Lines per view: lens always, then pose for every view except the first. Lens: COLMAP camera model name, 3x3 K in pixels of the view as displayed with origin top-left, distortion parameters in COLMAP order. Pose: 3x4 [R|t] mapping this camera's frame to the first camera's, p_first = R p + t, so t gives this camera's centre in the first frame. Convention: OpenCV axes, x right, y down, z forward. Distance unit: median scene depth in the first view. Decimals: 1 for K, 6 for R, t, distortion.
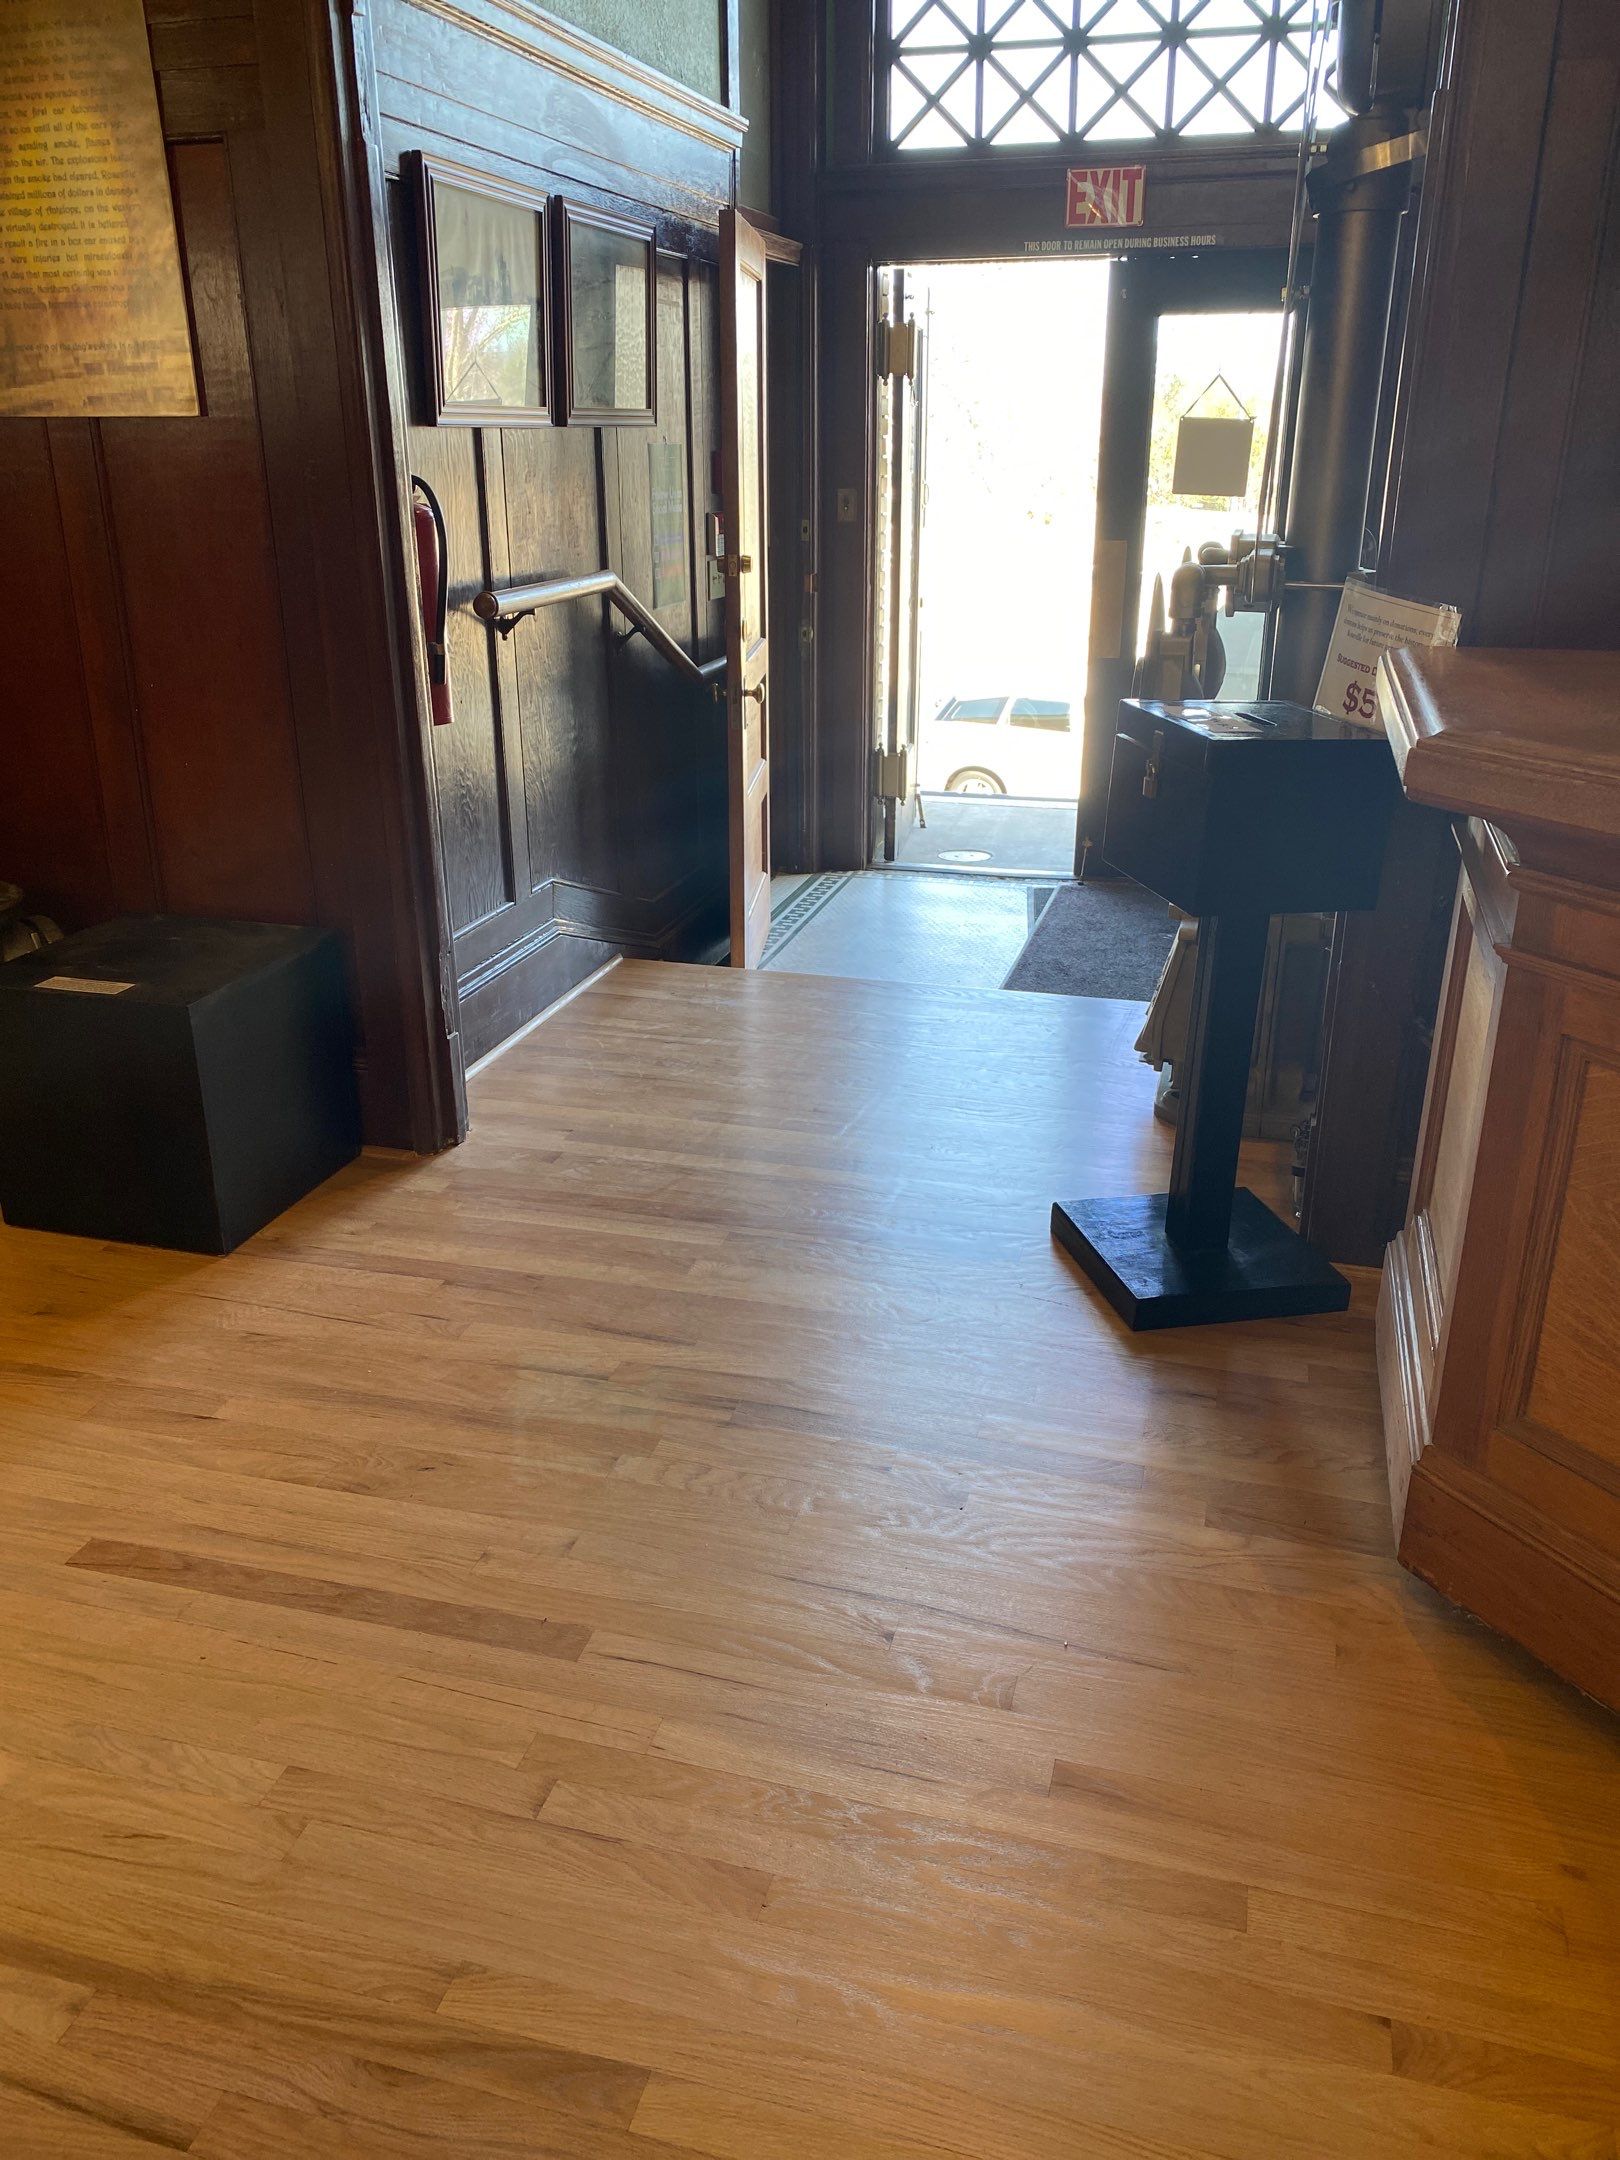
lens RADIAL K [[1653.4, 0, 813.1], [0, 1653.4, 1079.0], [0, 0, 1]] dist [0.032876, -0.040460]
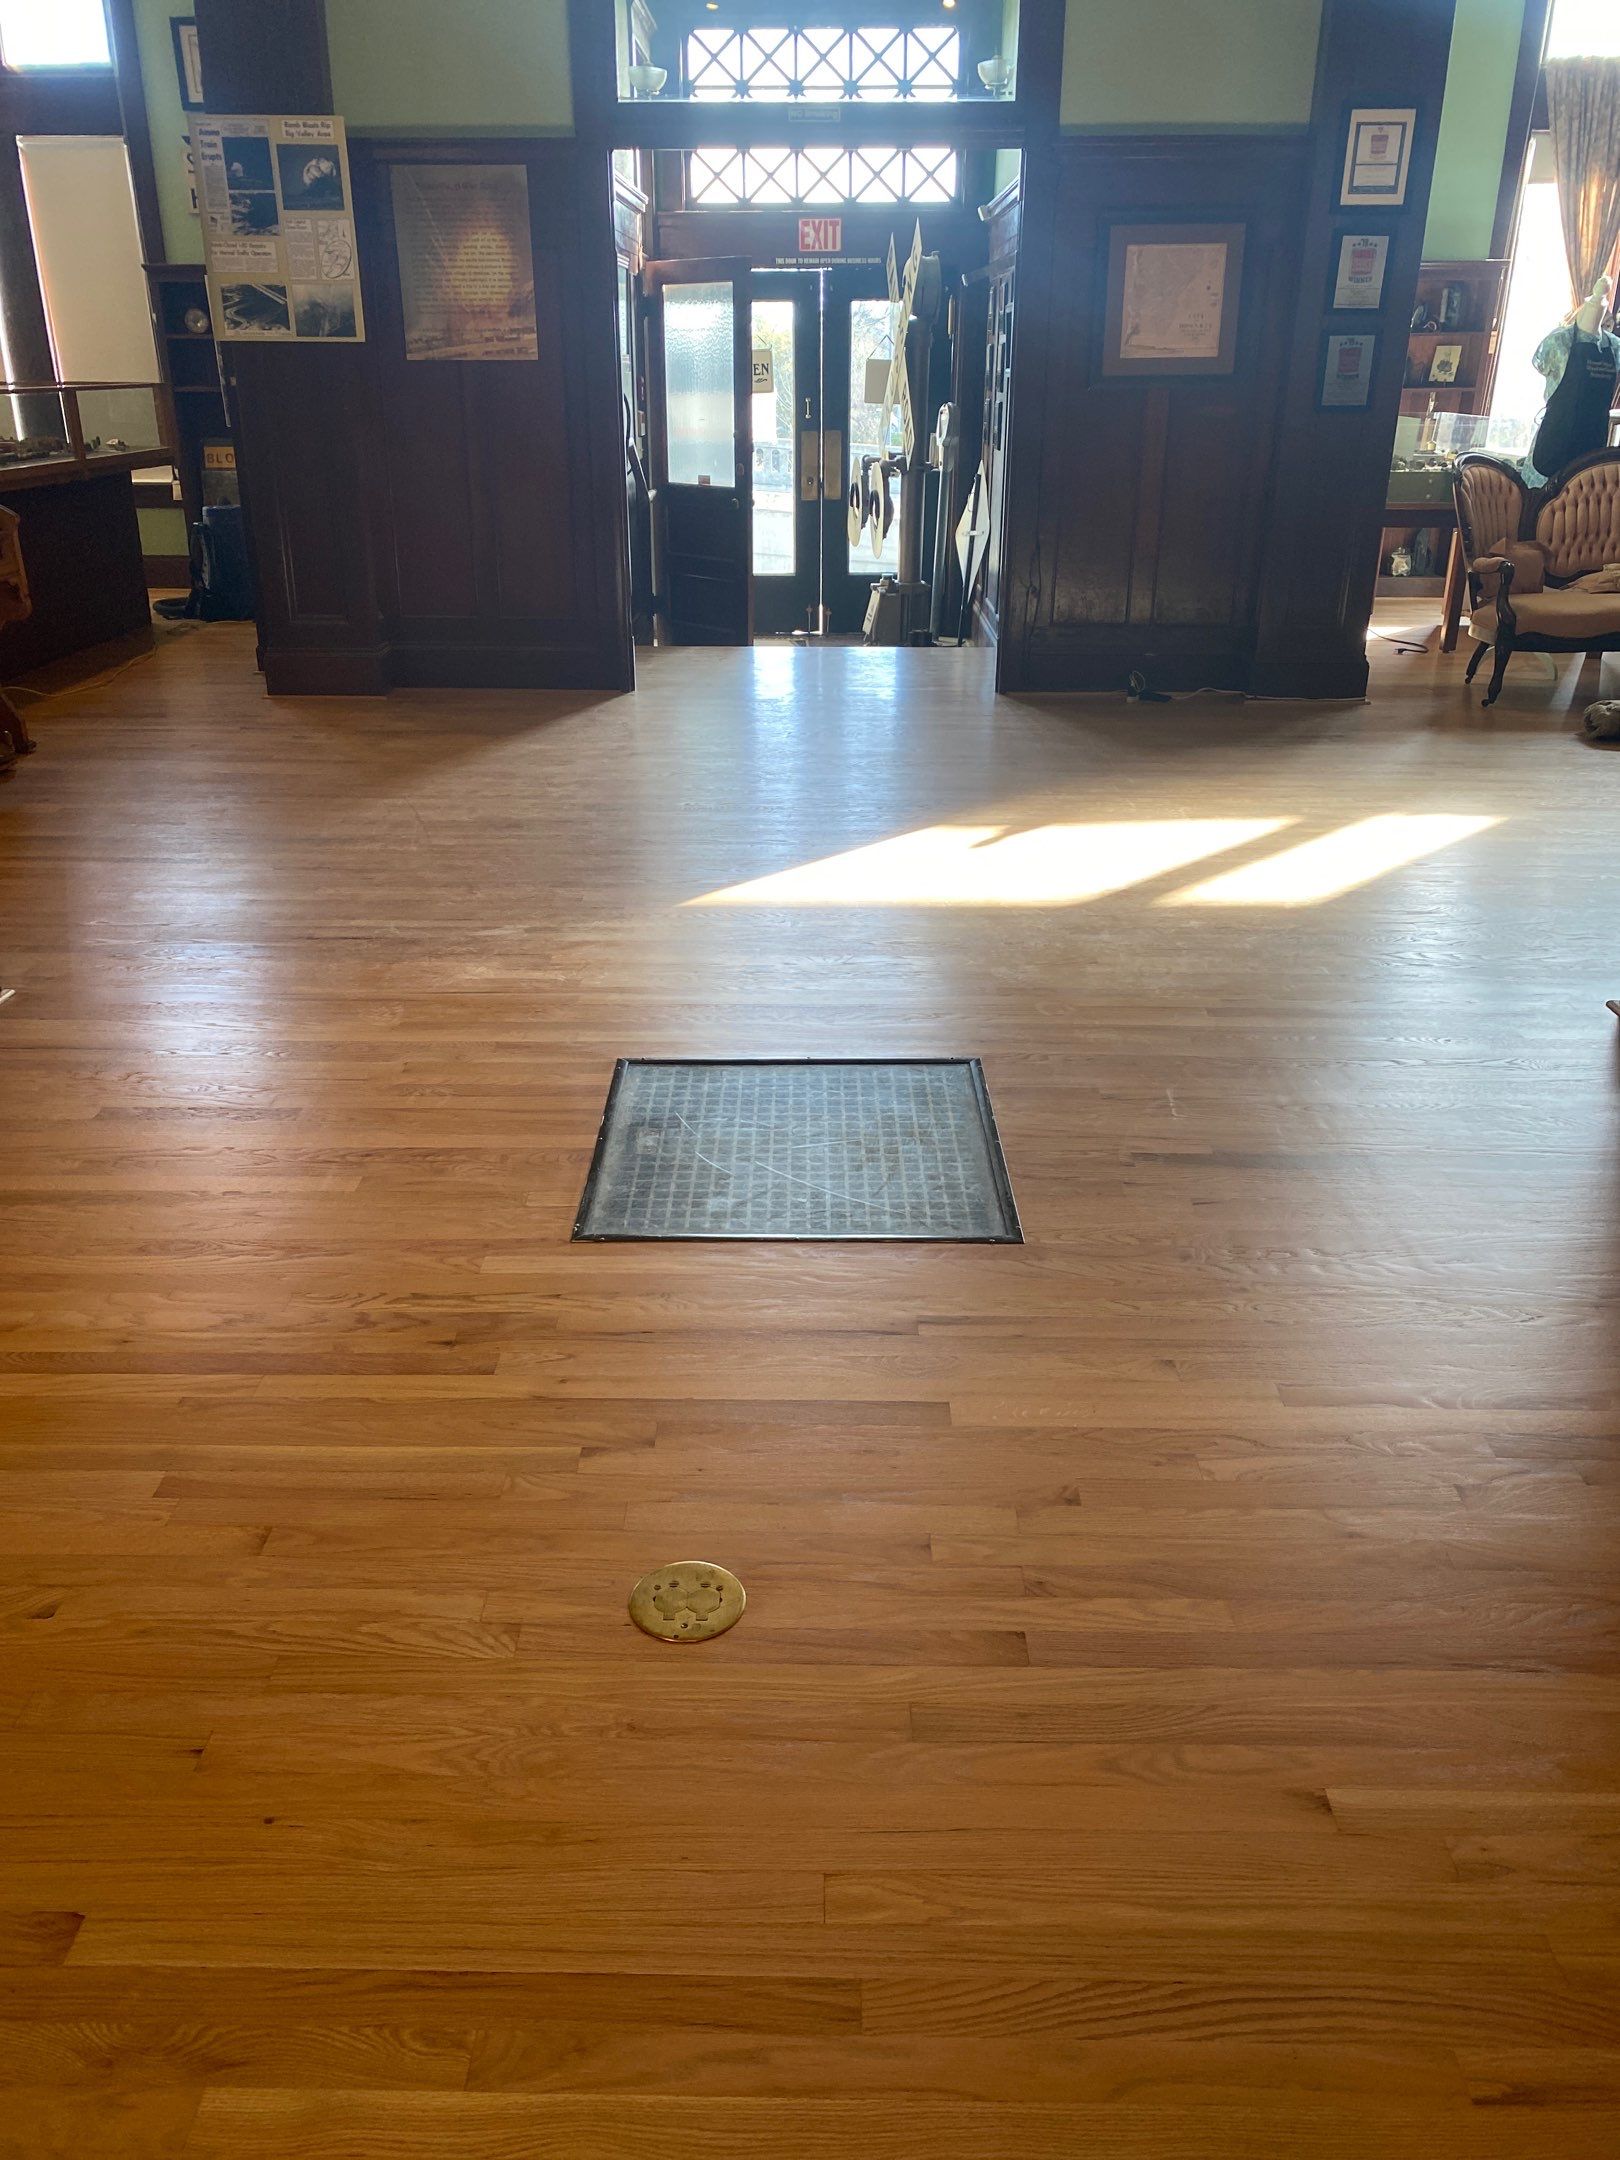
lens RADIAL K [[1653.4, 0, 812.1], [0, 1653.4, 1080.8], [0, 0, 1]] dist [0.032876, -0.040460]
pose [[0.967806, -0.100481, 0.230770, -0.602781], [0.092903, 0.994724, 0.043501, 0.536274], [-0.233924, -0.020661, 0.972035, -1.362213]]
